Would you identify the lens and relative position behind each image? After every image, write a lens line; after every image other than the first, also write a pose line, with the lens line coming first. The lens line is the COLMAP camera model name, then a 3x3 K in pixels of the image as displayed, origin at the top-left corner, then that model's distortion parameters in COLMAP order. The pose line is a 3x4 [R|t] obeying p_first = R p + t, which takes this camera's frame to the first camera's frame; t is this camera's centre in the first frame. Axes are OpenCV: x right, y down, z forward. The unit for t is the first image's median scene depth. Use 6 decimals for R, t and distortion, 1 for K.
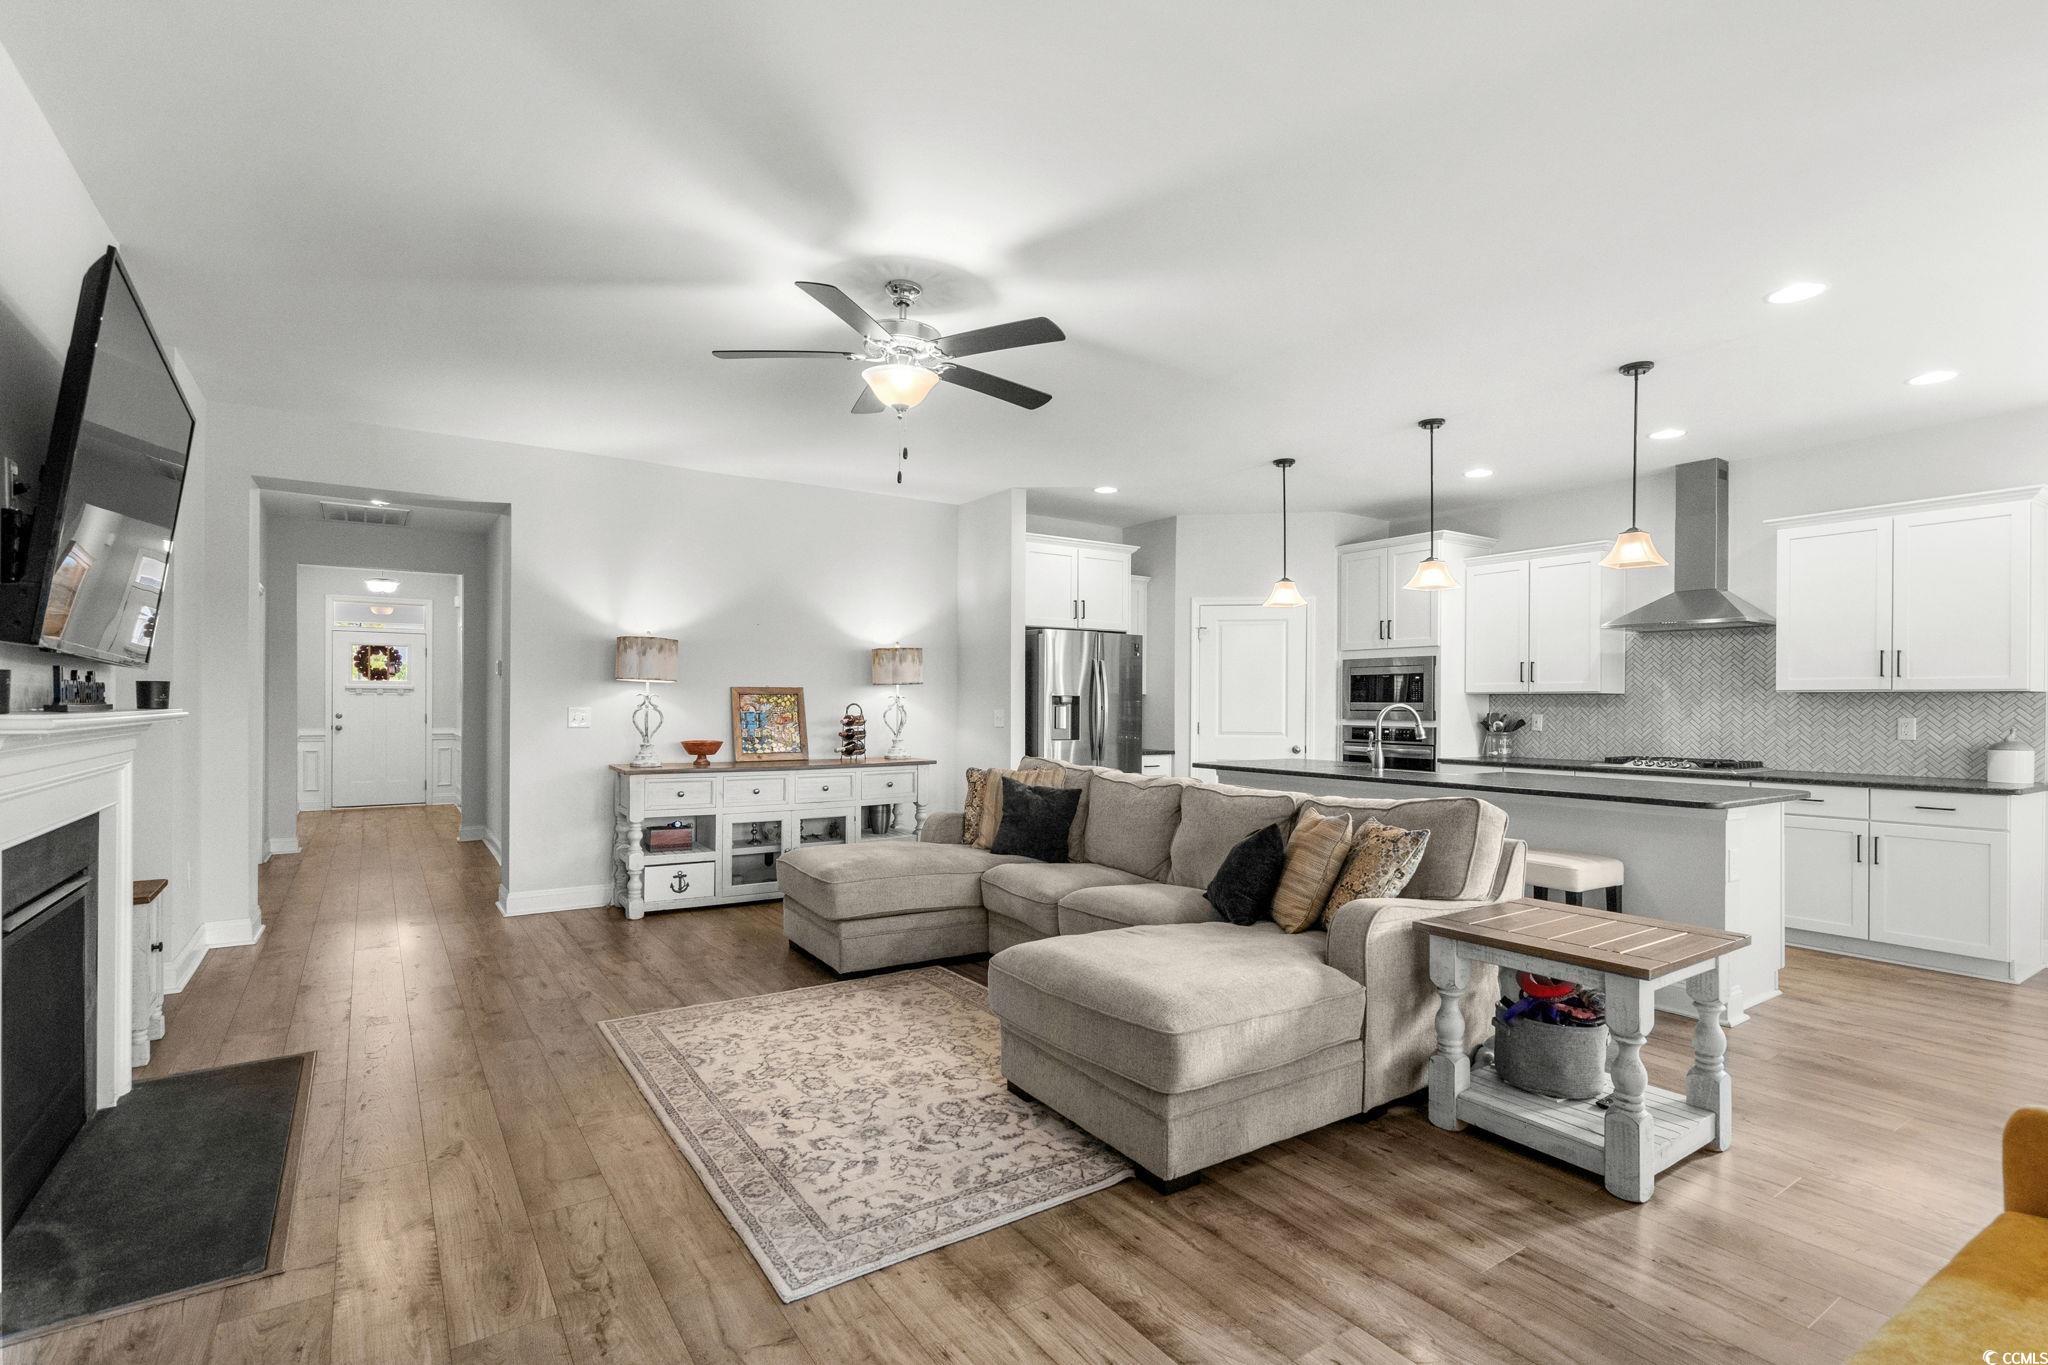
lens RADIAL K [[964.8, 0, 1020.6], [0, 964.8, 705.5], [0, 0, 1]] dist [-0.000799, -0.000194]
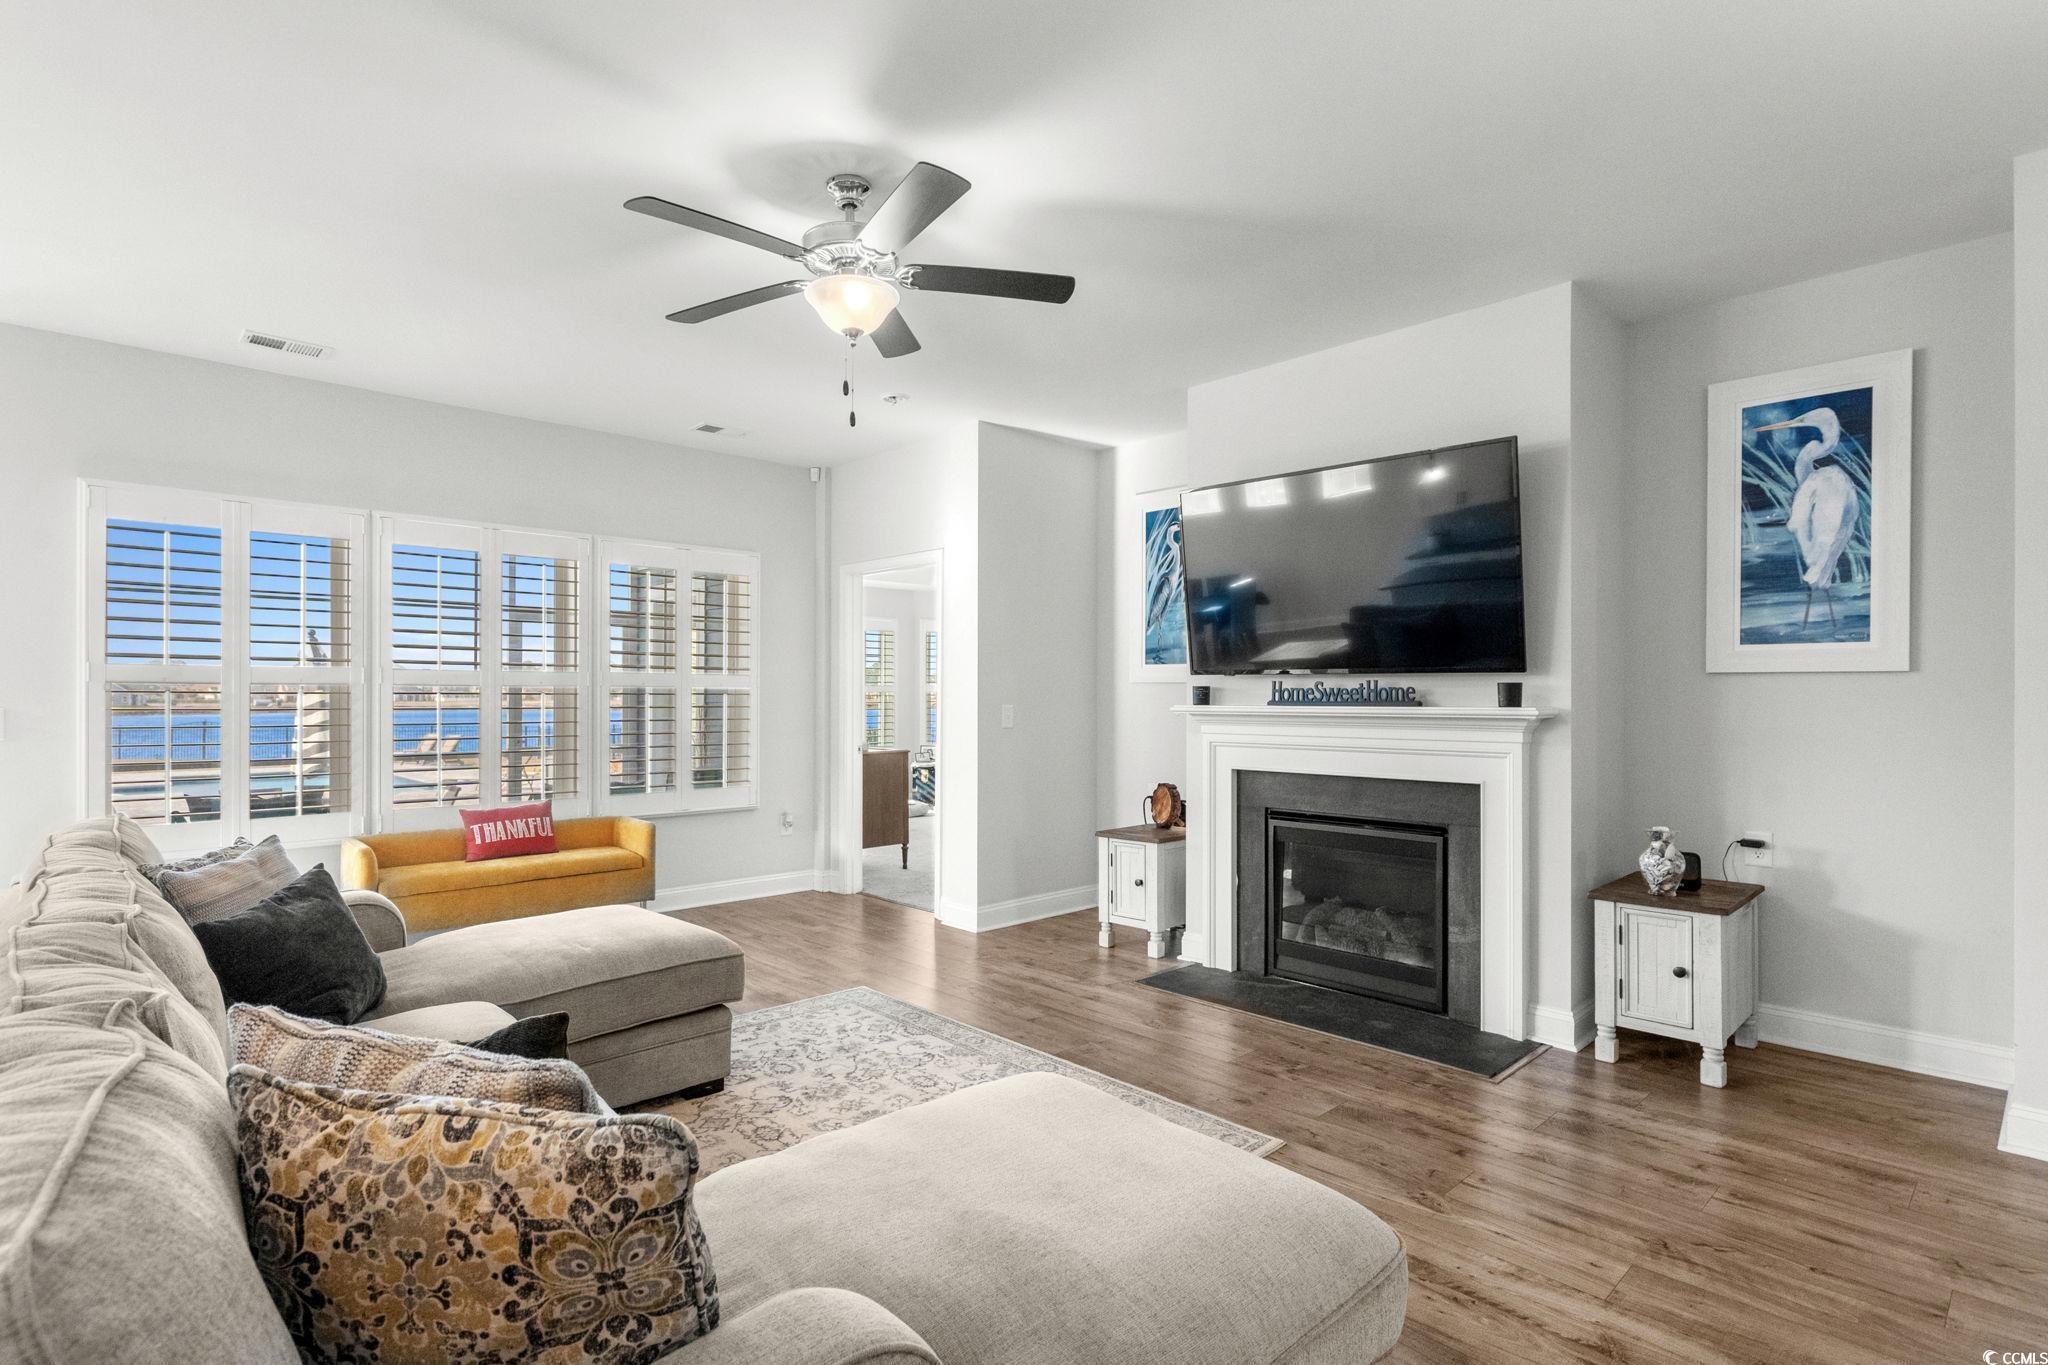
lens RADIAL K [[1003.9, 0, 1028.6], [0, 1003.9, 696.0], [0, 0, 1]] dist [-0.000771, 0.000230]
pose [[-0.985166, -0.006314, -0.171489, -0.070032], [-0.006124, 0.999980, -0.001634, -0.002365], [0.171496, -0.000559, -0.985185, 1.017197]]
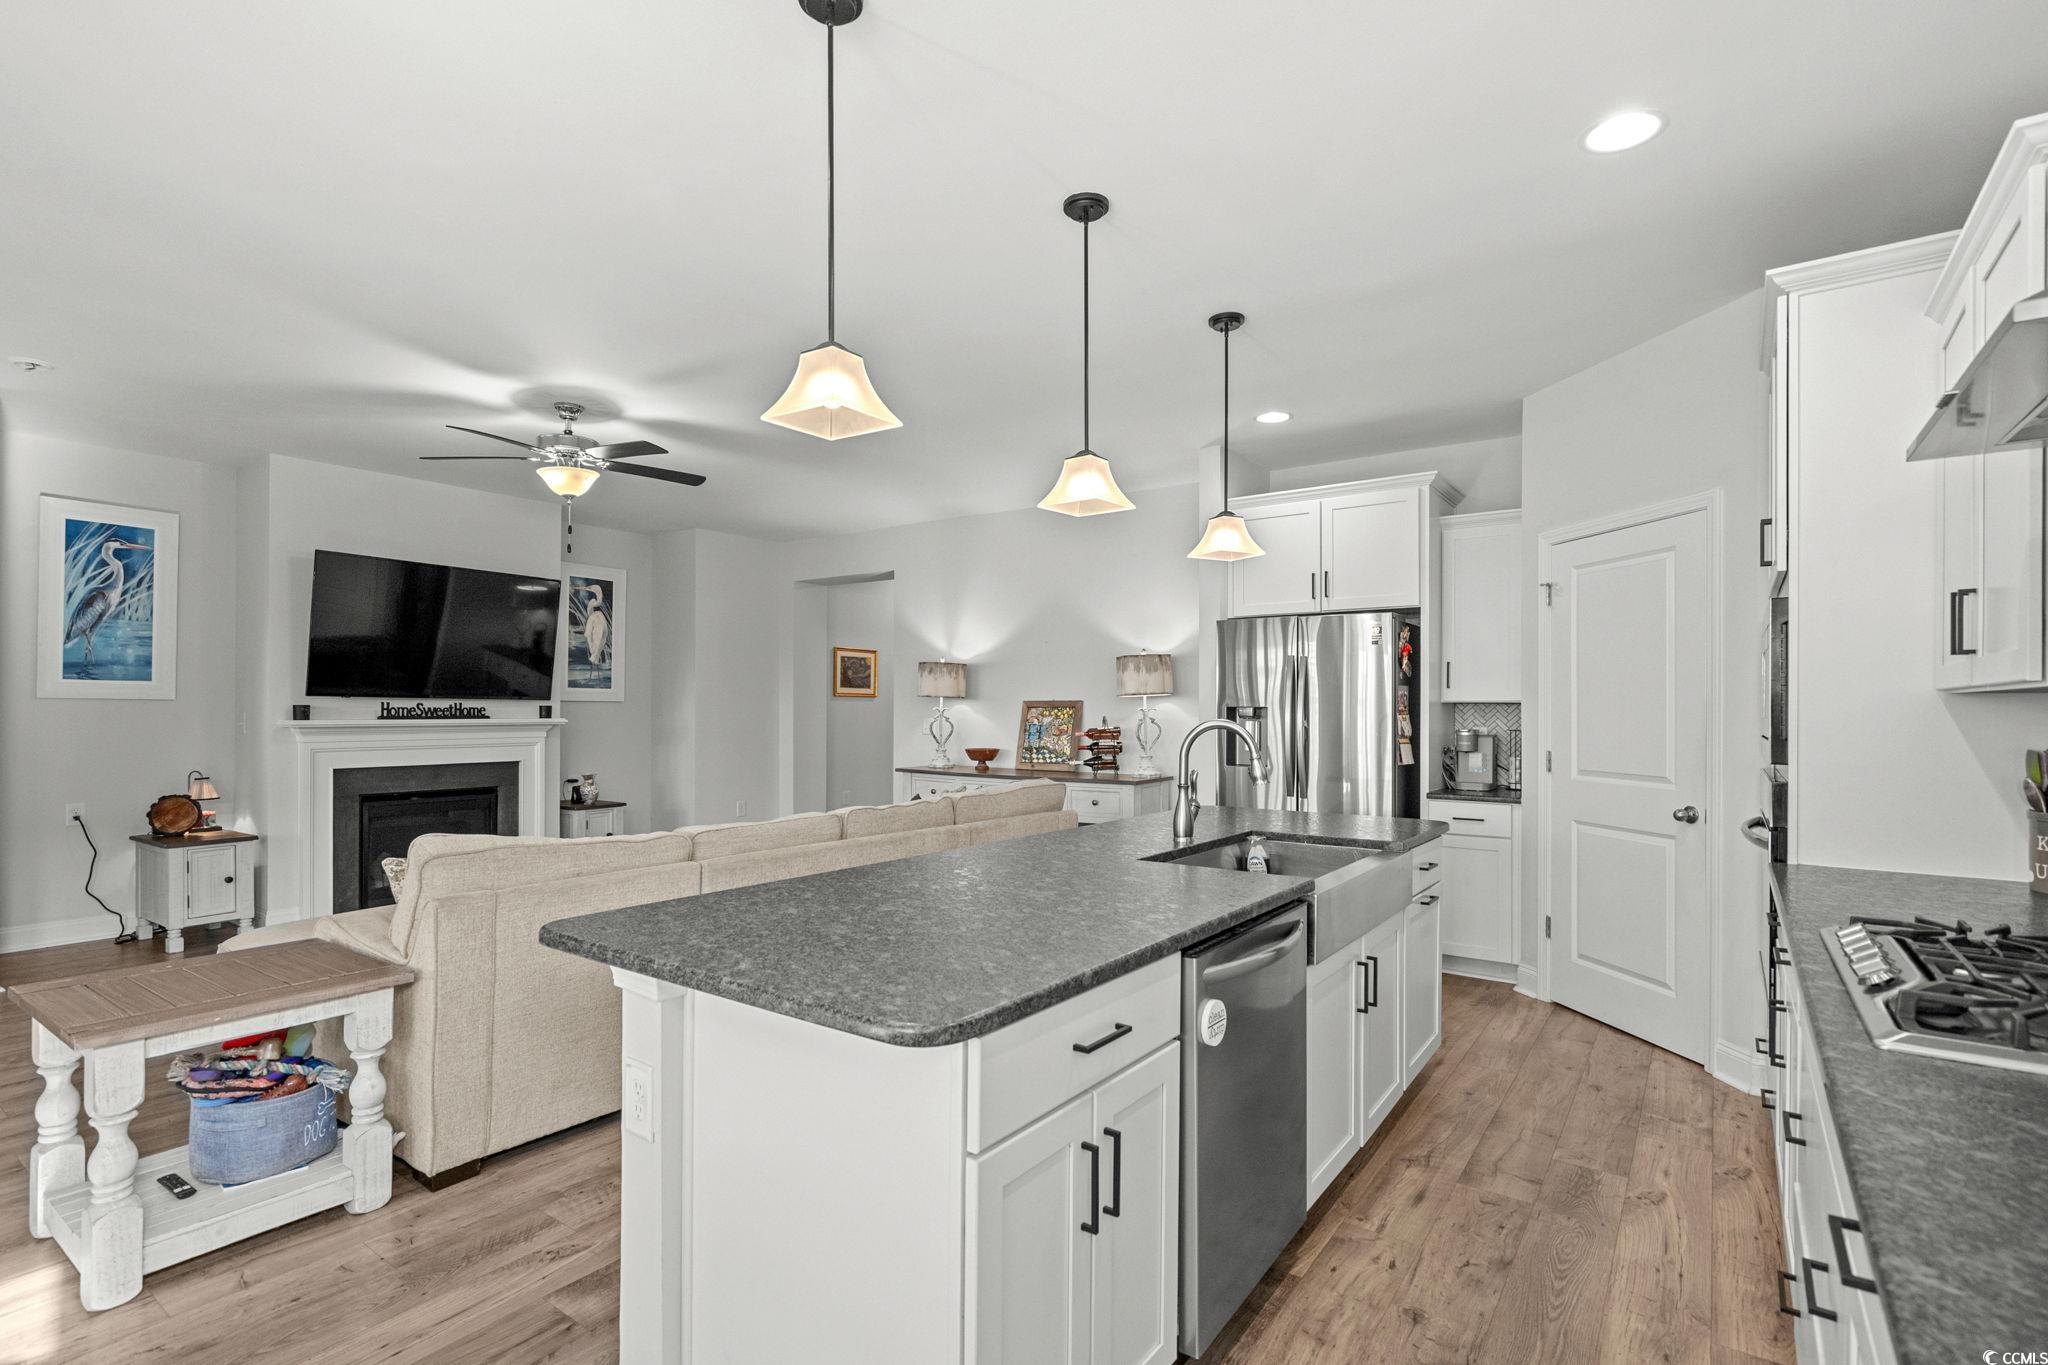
lens RADIAL K [[964.8, 0, 1020.6], [0, 964.8, 705.5], [0, 0, 1]] dist [-0.000799, -0.000194]
pose [[0.342476, -0.007652, -0.939496, 0.736568], [-0.001777, 0.999960, -0.008792, -0.004536], [0.939525, 0.004681, 0.342448, 0.623052]]
